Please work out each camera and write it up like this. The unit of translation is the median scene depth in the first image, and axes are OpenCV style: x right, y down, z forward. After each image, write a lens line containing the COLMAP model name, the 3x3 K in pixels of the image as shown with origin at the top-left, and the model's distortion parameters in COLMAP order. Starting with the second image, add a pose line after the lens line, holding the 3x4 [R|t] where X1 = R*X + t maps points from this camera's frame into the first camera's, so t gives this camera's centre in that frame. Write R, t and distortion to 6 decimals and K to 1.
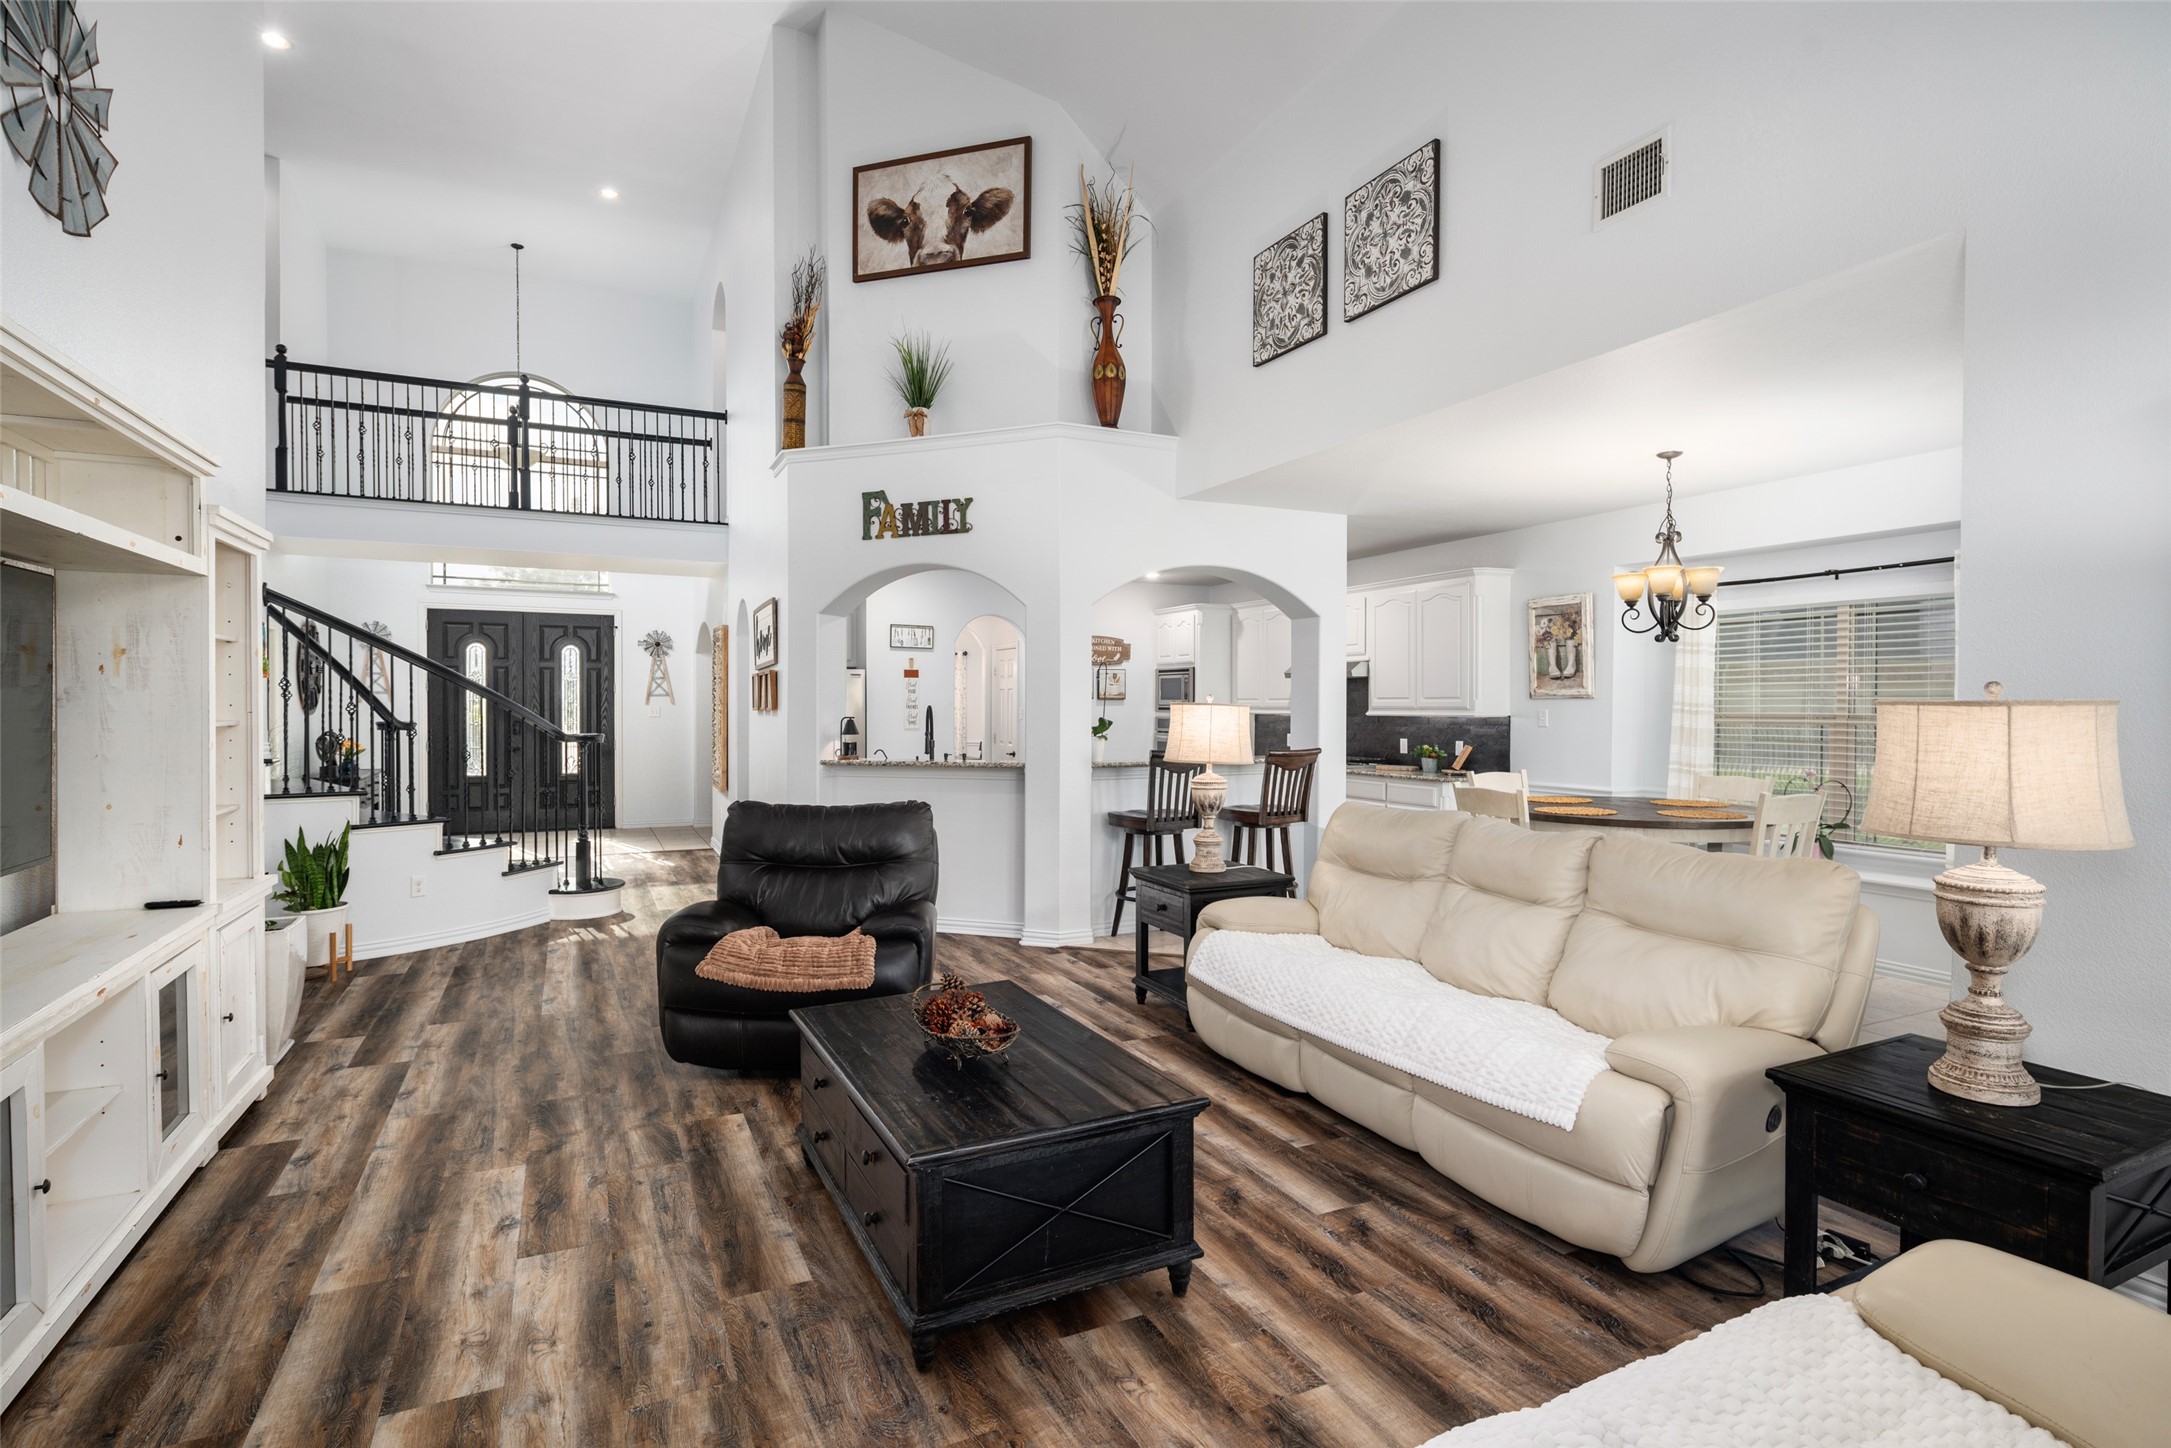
lens RADIAL K [[1032.7, 0, 1085.5], [0, 1032.7, 724.0], [0, 0, 1]] dist [-0.003679, -0.000651]
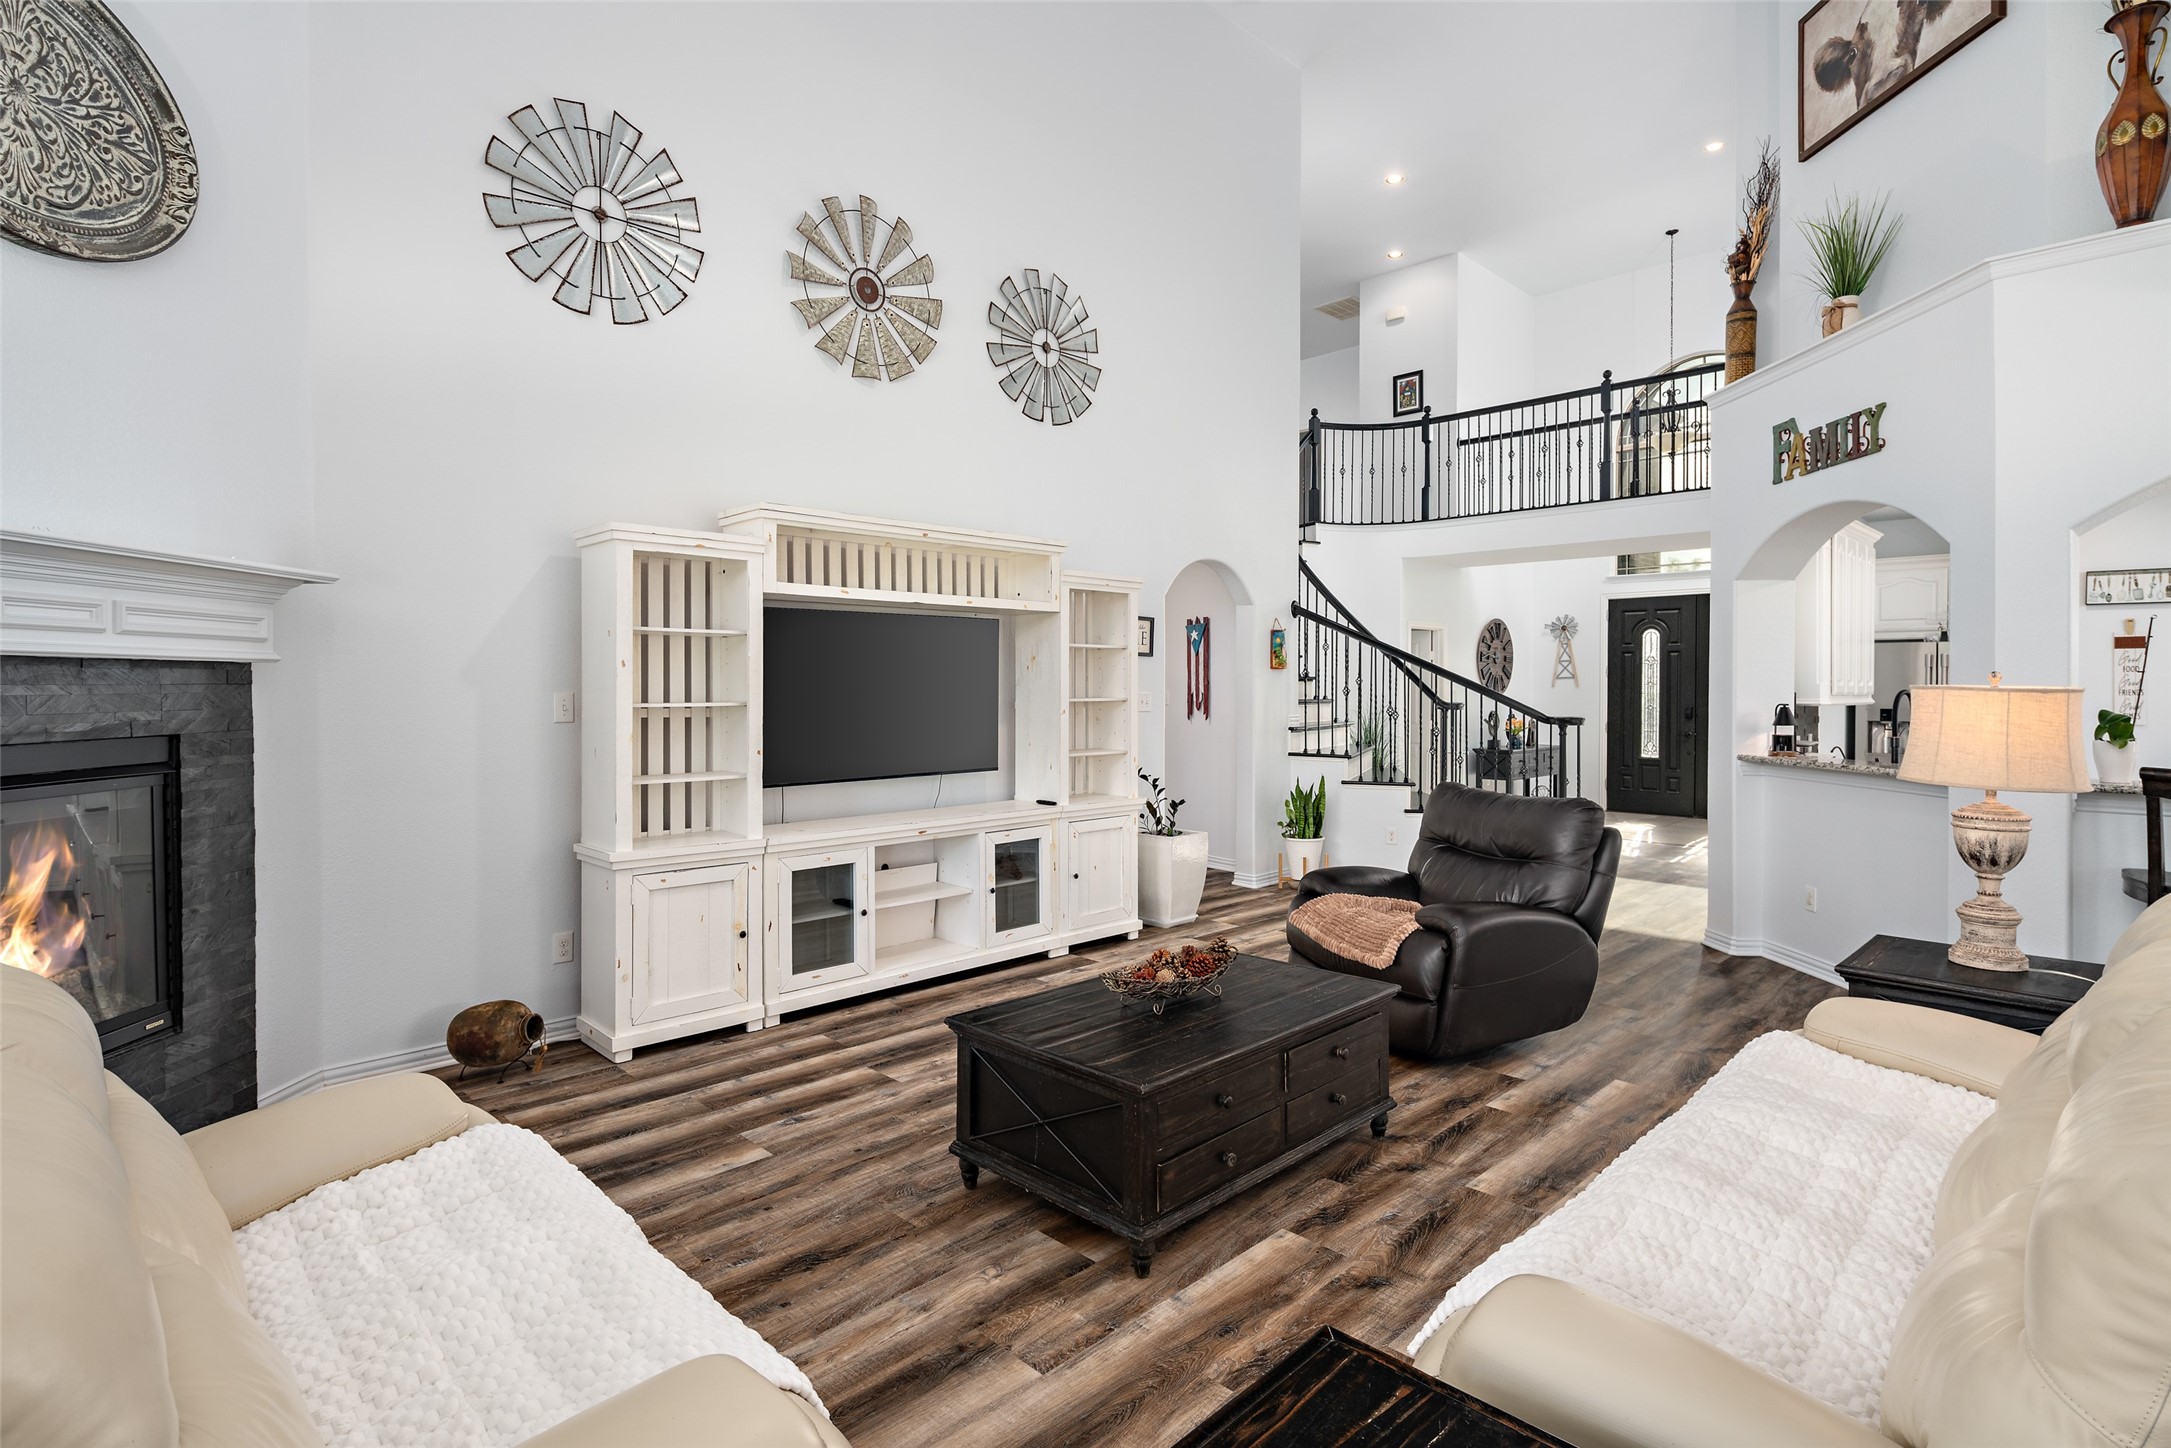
lens RADIAL K [[1048.3, 0, 1088.2], [0, 1048.3, 697.9], [0, 0, 1]] dist [-0.002326, -0.000380]
pose [[0.335146, 0.008326, -0.942129, 0.380554], [-0.018218, 0.999831, 0.002355, -0.003328], [0.941990, 0.016375, 0.335241, 0.222722]]
